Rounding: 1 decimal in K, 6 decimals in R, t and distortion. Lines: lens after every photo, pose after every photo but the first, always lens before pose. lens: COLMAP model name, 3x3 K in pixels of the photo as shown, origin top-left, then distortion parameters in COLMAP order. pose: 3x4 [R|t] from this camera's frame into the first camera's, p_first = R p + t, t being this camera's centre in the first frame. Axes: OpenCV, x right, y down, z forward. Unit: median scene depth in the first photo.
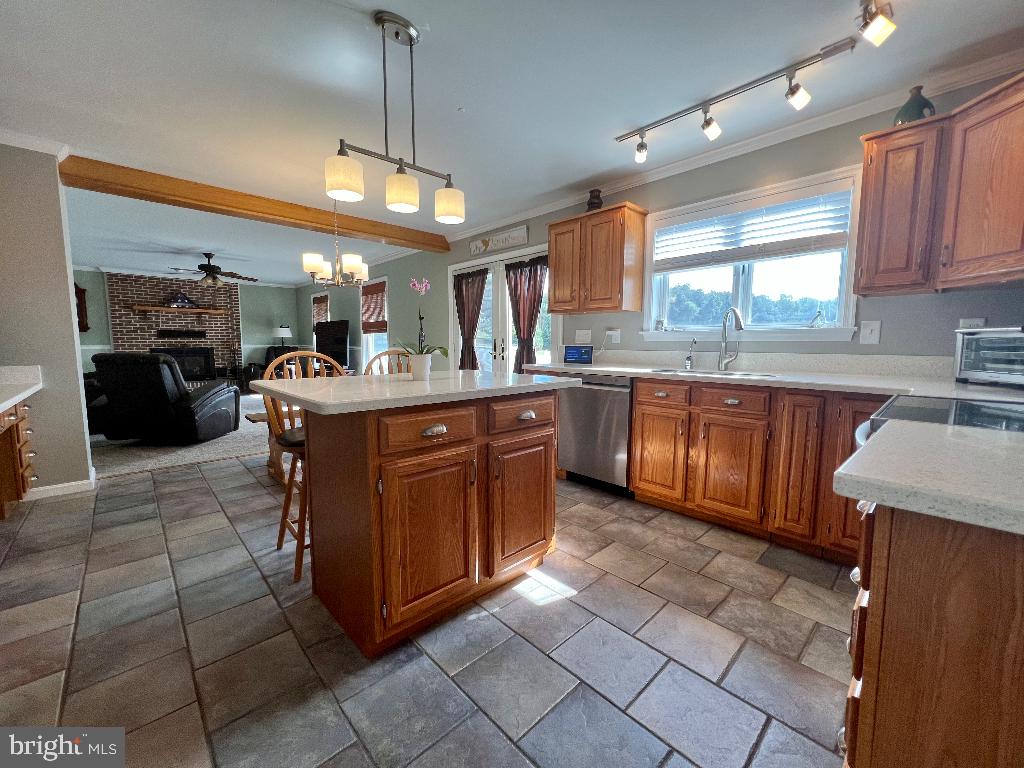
lens RADIAL K [[407.1, 0, 510.6], [0, 407.1, 381.2], [0, 0, 1]] dist [-0.000148, 0.000202]
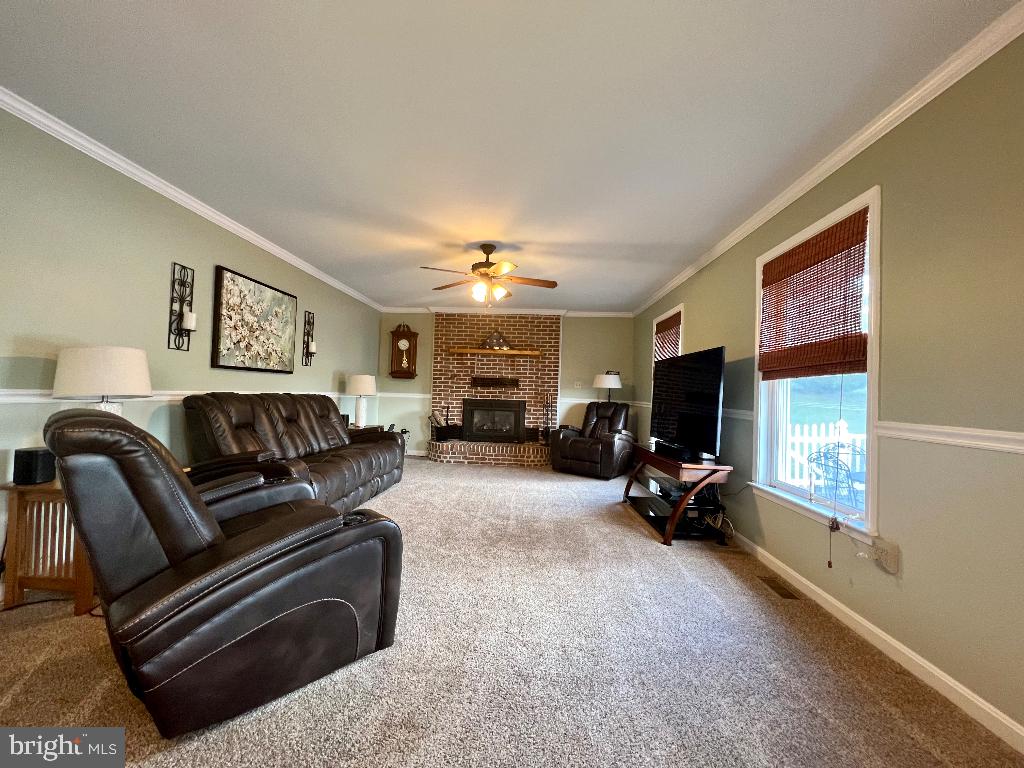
lens RADIAL K [[407.1, 0, 509.6], [0, 407.1, 385.6], [0, 0, 1]] dist [-0.000148, 0.000202]
pose [[0.684186, 0.007927, -0.729265, -0.287550], [-0.099678, 0.991574, -0.082739, -0.063690], [0.722464, 0.129300, 0.679211, 0.659245]]
